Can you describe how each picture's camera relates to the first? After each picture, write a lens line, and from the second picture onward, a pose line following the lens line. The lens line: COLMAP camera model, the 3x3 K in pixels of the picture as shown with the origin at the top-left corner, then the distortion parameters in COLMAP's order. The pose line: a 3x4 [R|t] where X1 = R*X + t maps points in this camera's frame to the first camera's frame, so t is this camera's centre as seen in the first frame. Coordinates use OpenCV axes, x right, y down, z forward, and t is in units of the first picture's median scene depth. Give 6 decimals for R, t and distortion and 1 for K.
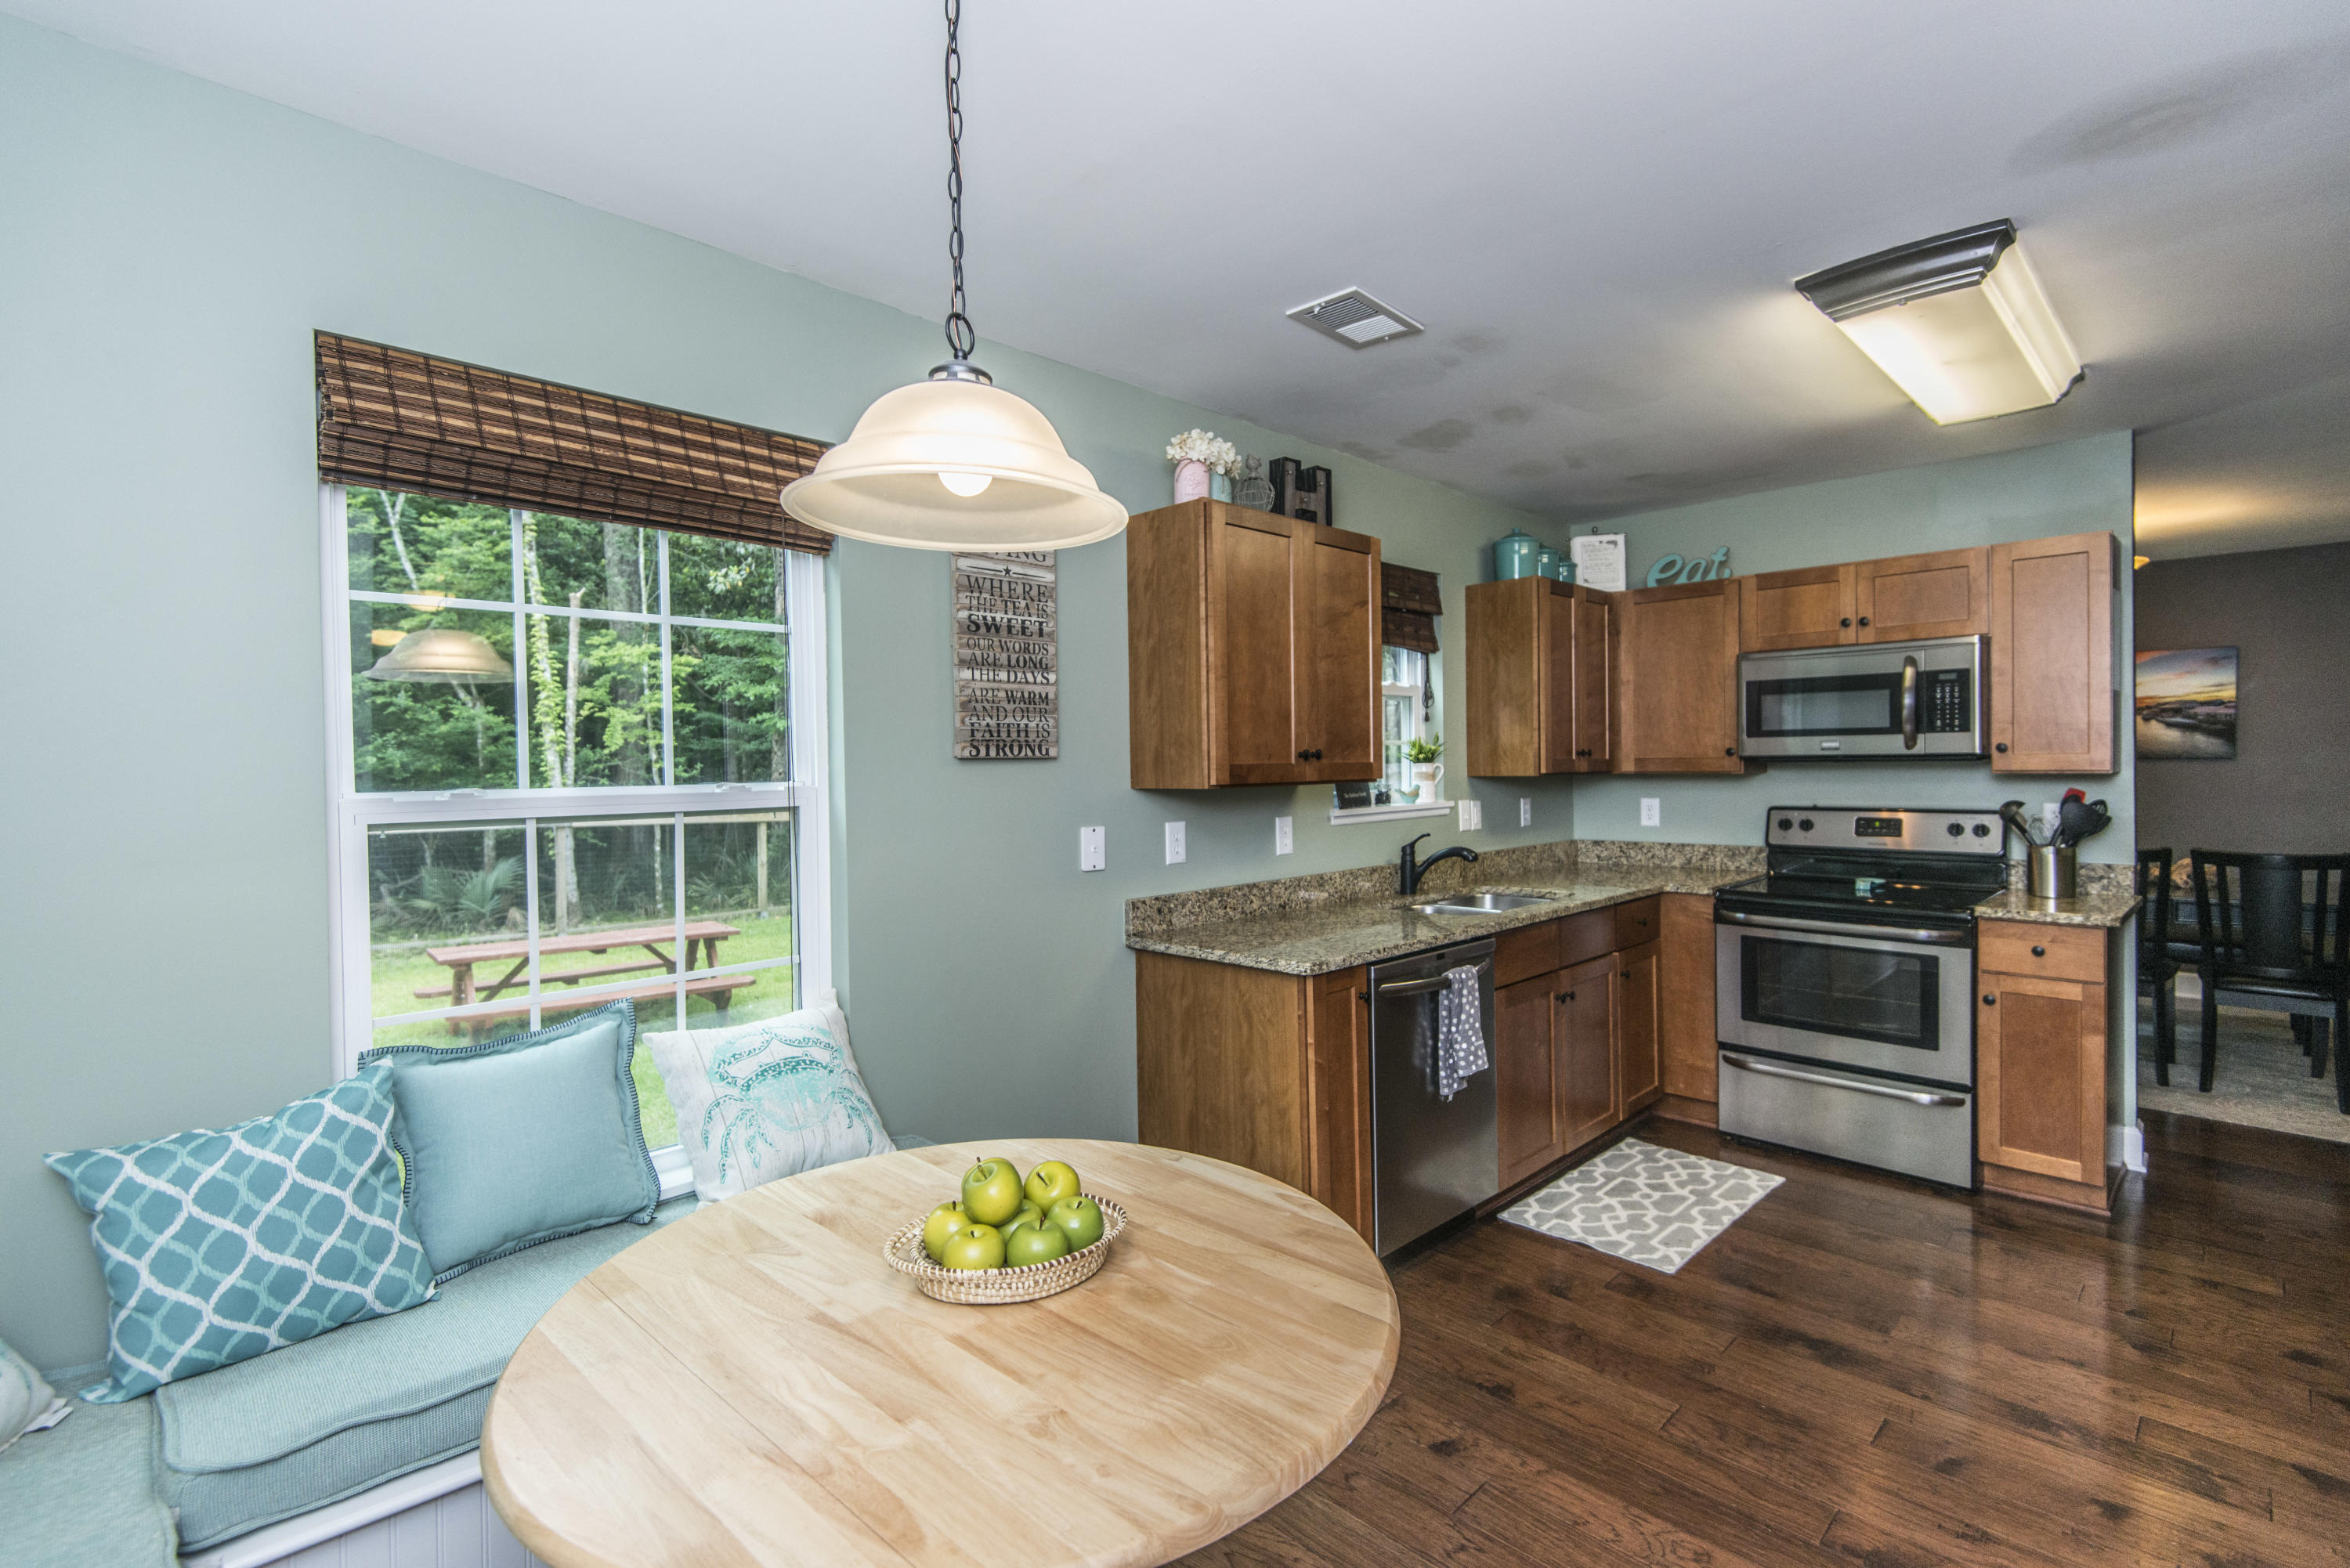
lens RADIAL K [[1057.0, 0, 1176.0], [0, 1057.0, 774.2], [0, 0, 1]] dist [0.038636, -0.018677]
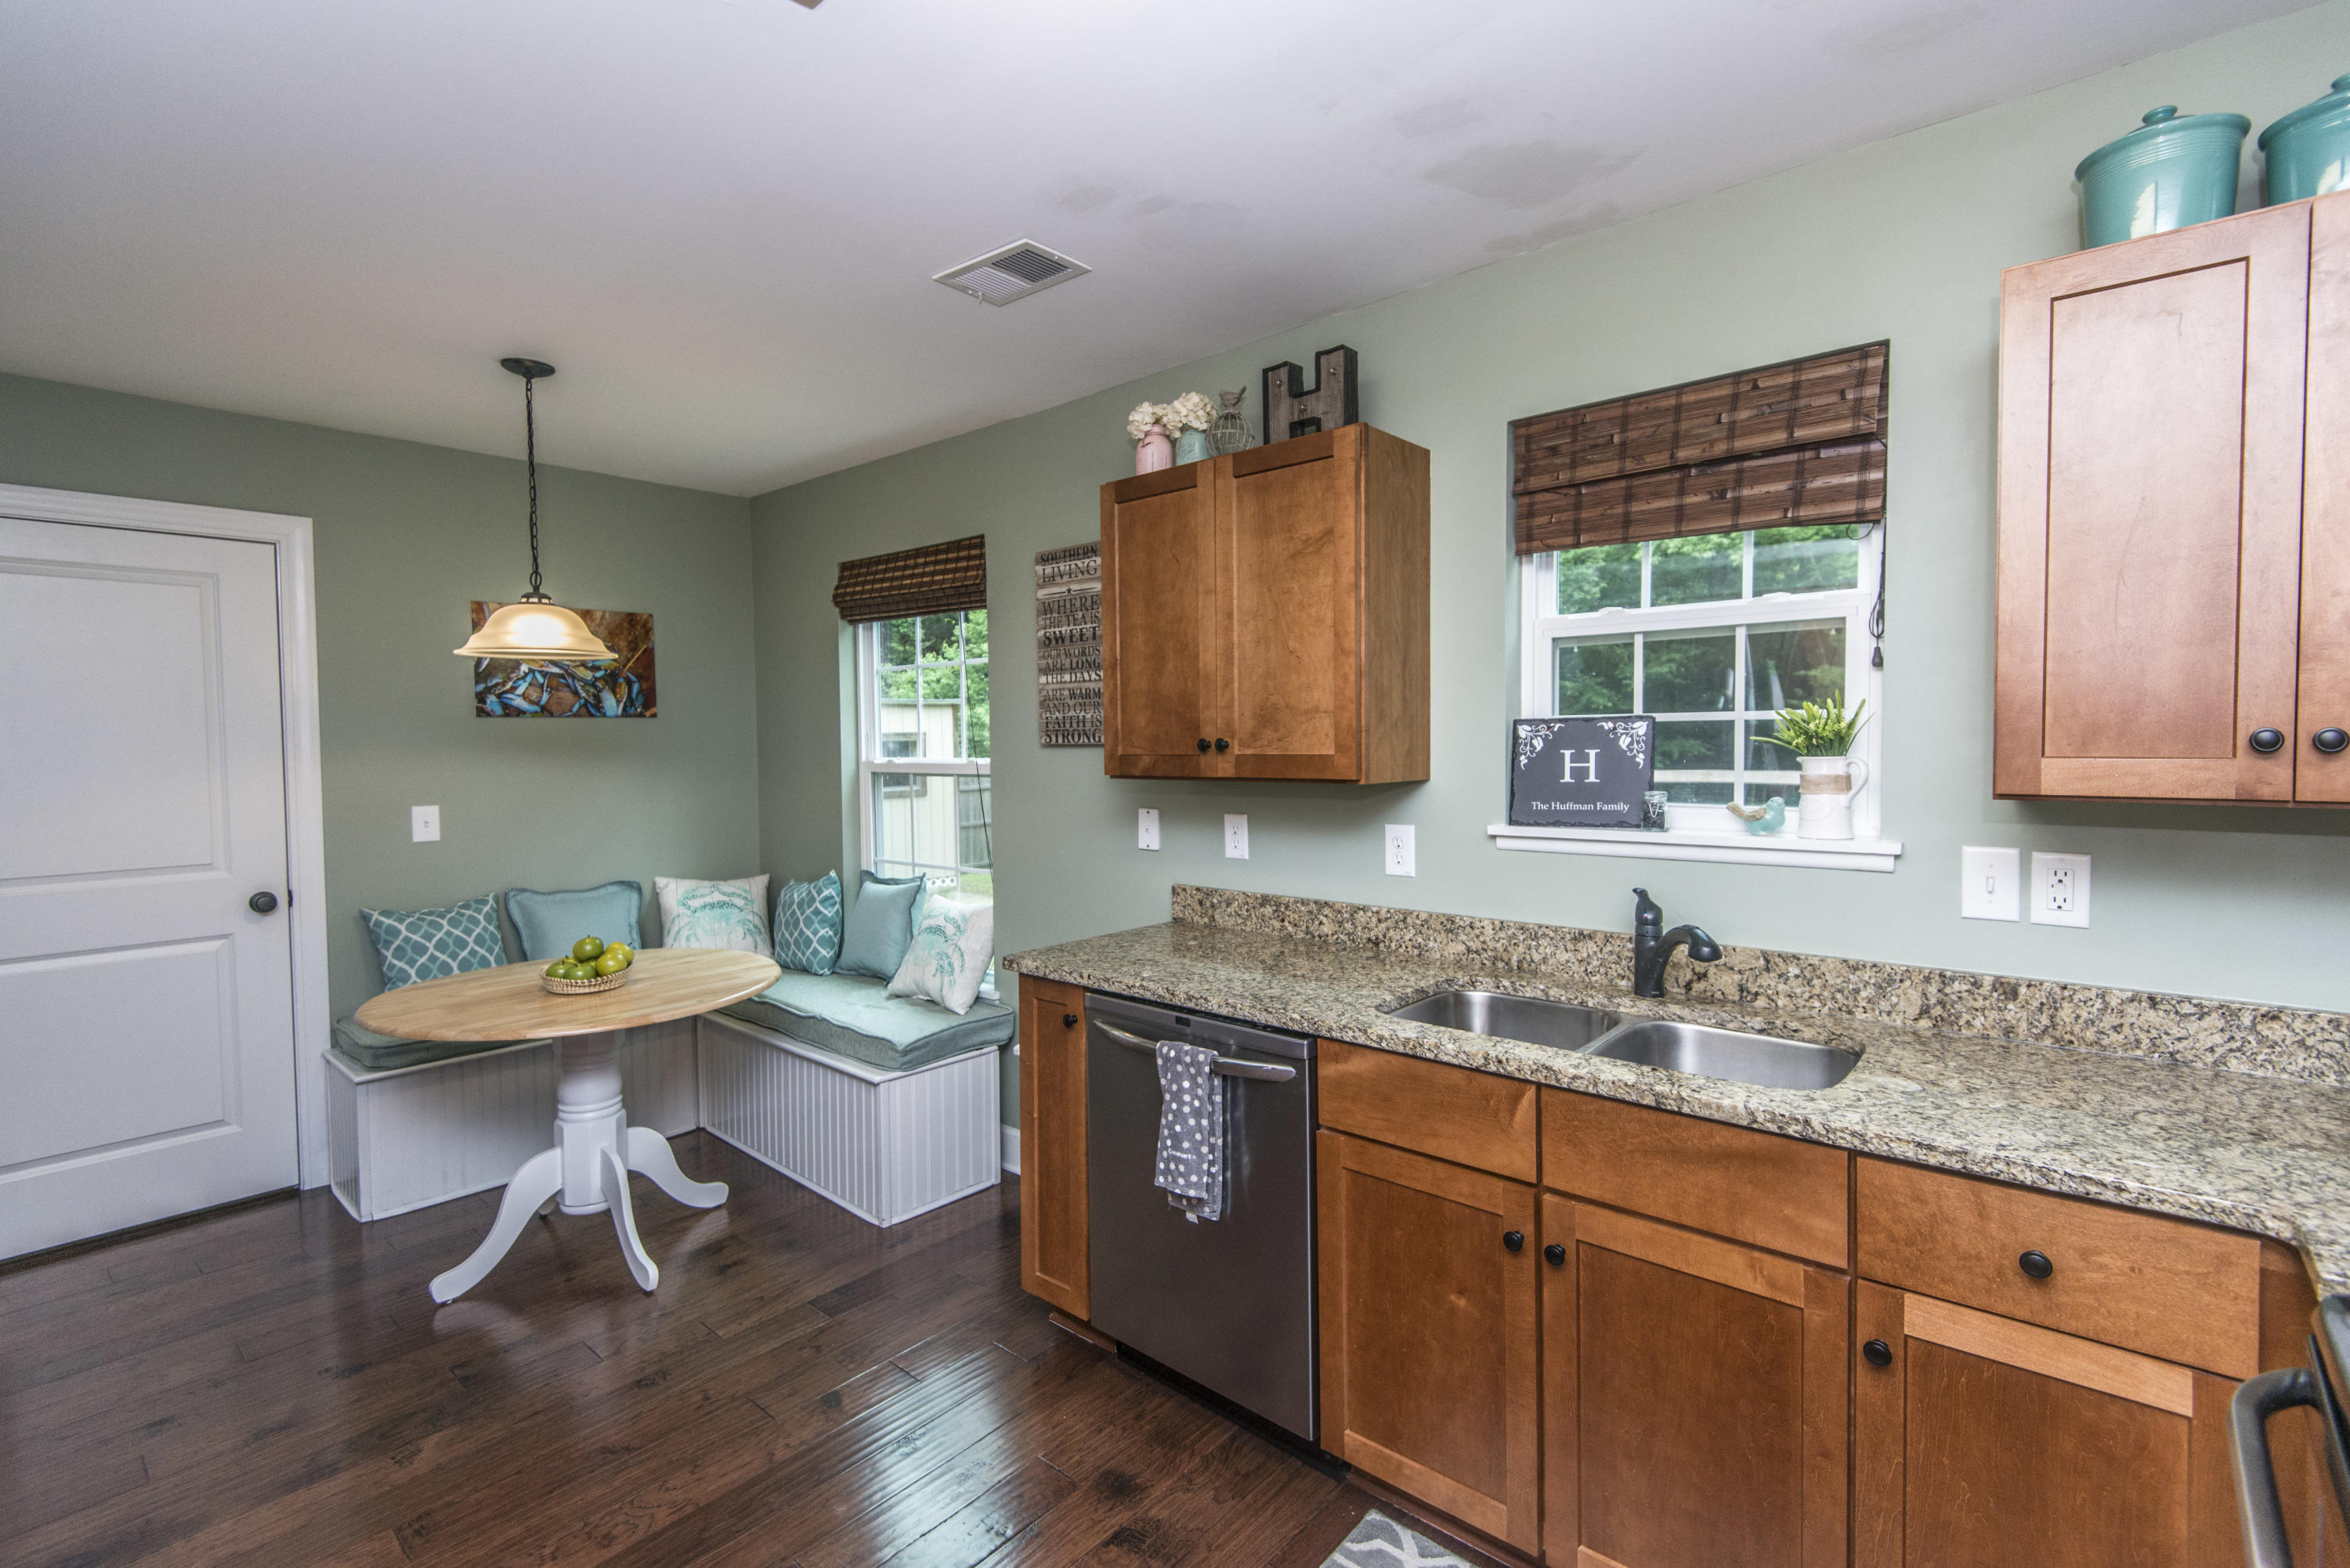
lens RADIAL K [[1057.0, 0, 1176.0], [0, 1057.0, 774.2], [0, 0, 1]] dist [0.038636, -0.018677]
pose [[0.079753, 0.049112, -0.995604, 0.856334], [0.000669, 0.998783, 0.049323, -0.032918], [0.996814, -0.004600, 0.079623, 0.819523]]
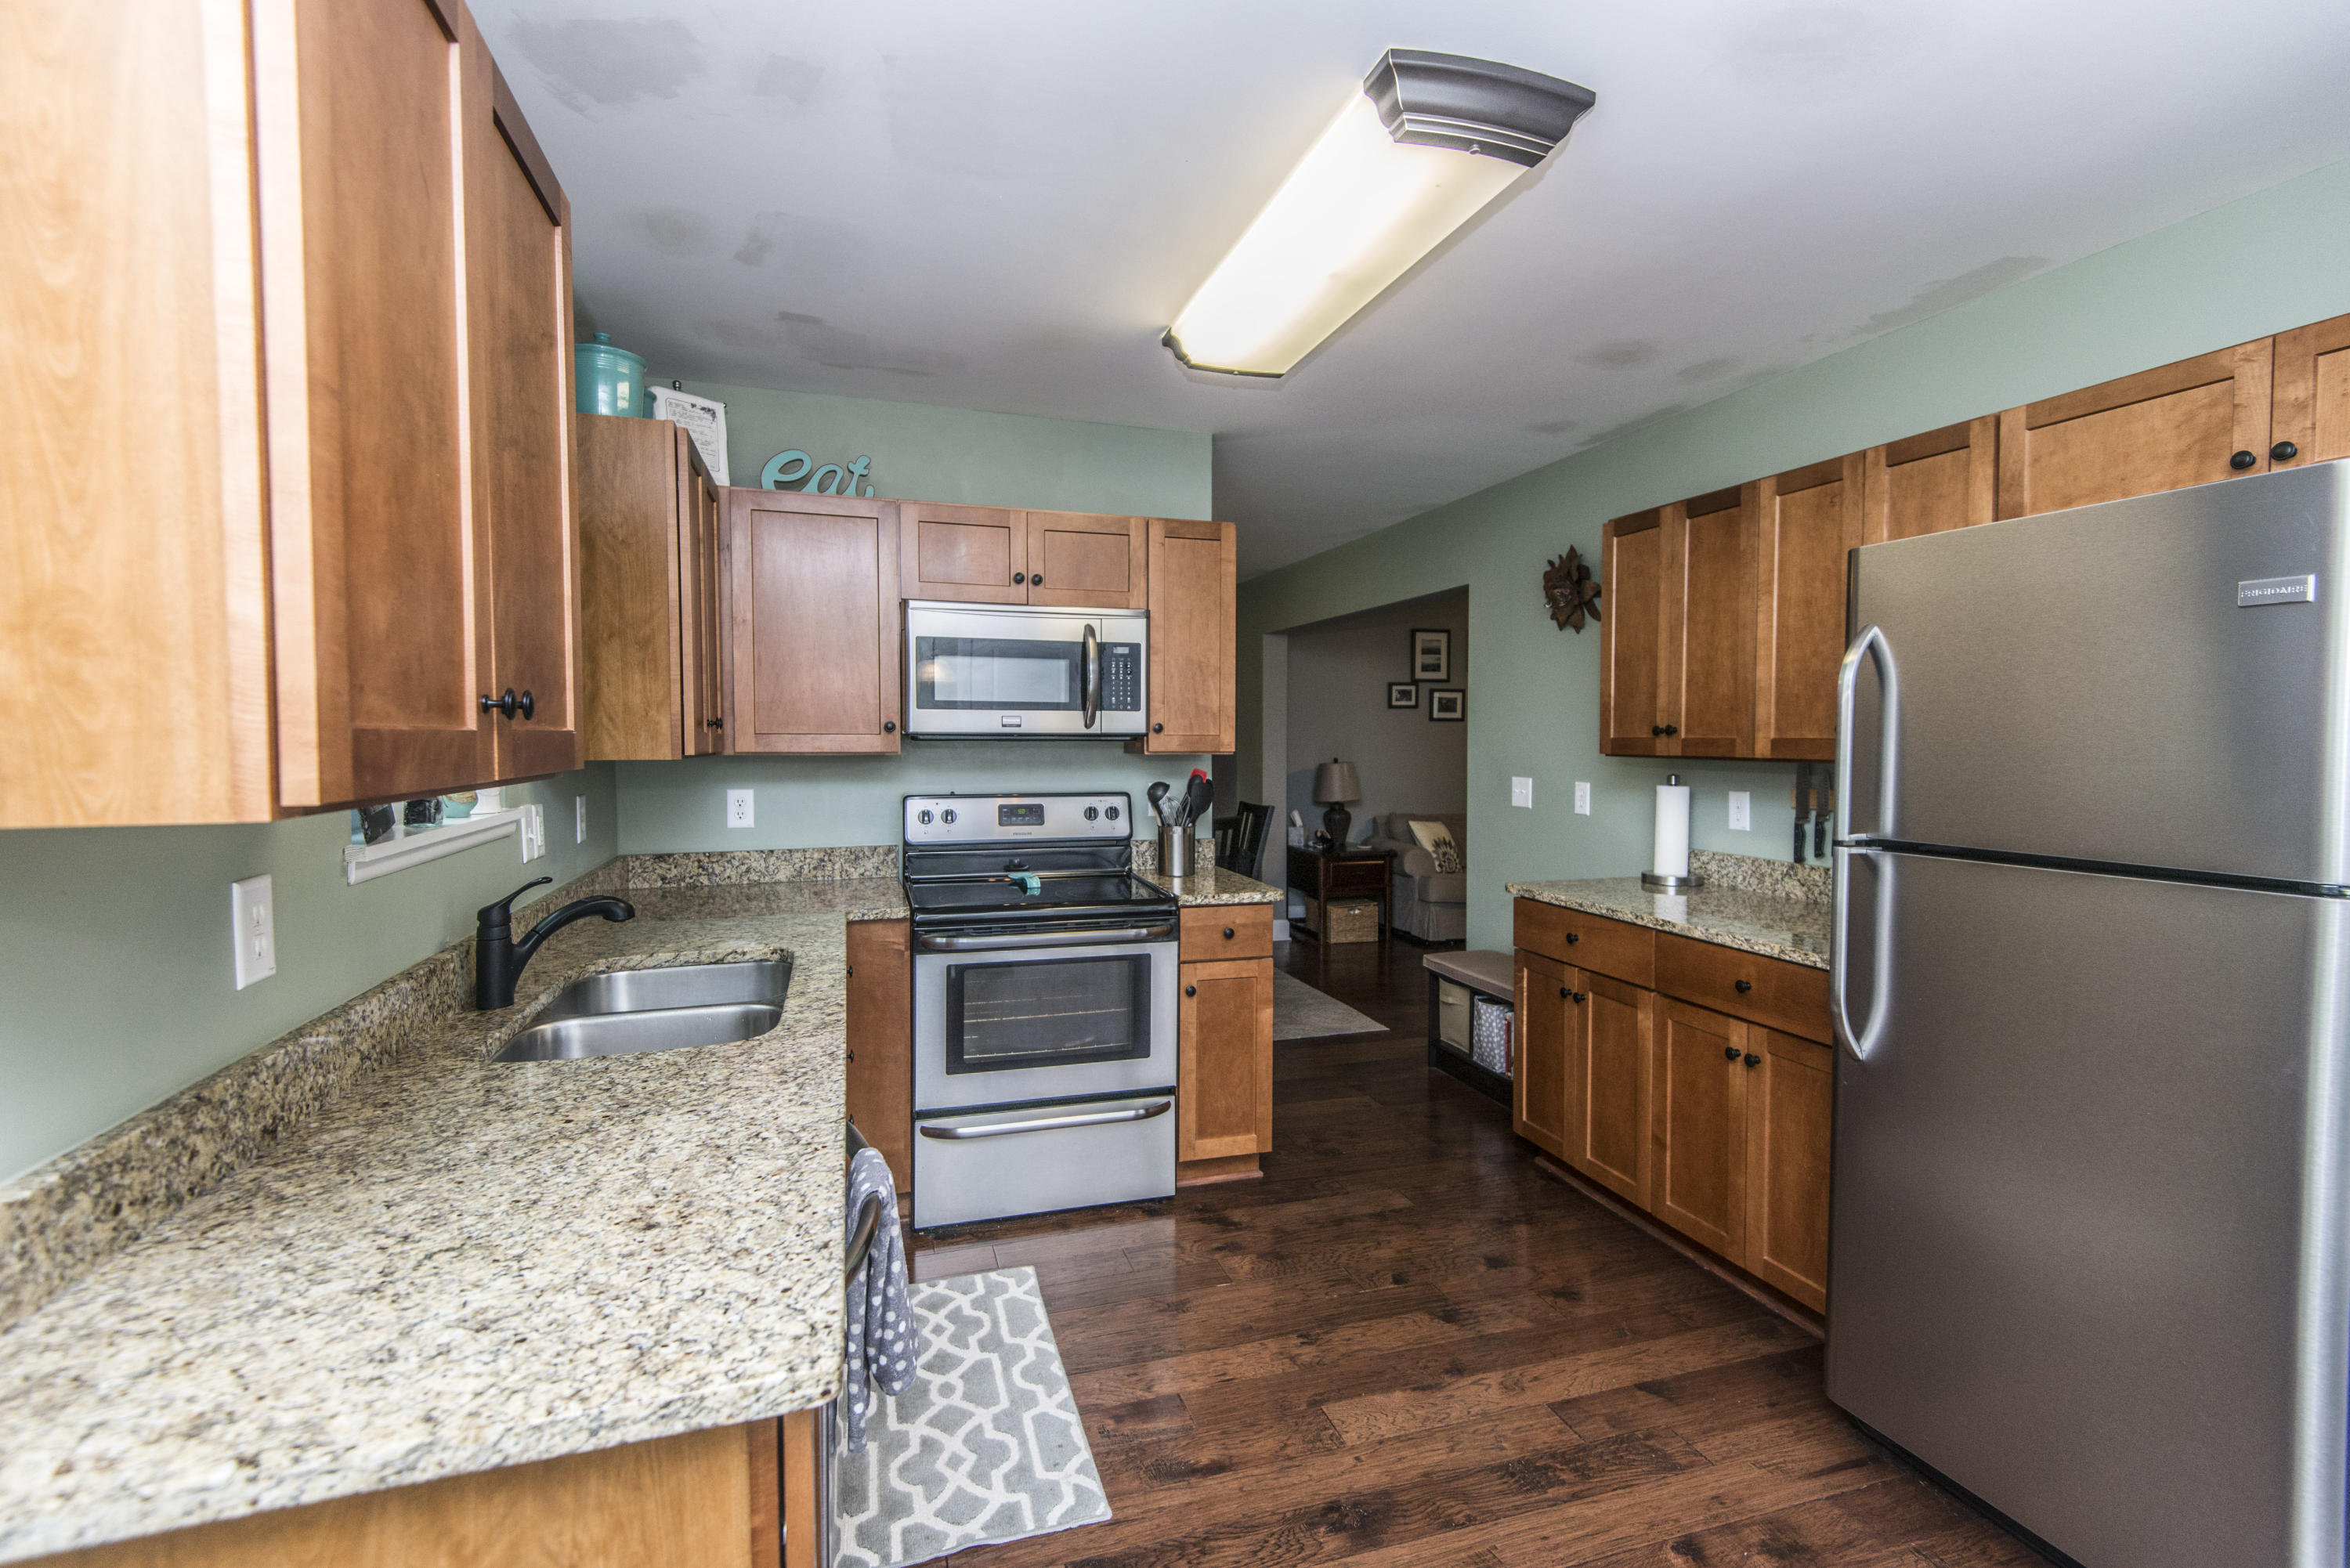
lens RADIAL K [[1057.0, 0, 1176.0], [0, 1057.0, 774.2], [0, 0, 1]] dist [0.038636, -0.018677]
pose [[0.449105, -0.018365, 0.893290, -0.085688], [0.000063, 0.999789, 0.020523, -0.002839], [-0.893479, -0.009161, 0.449012, 0.581510]]
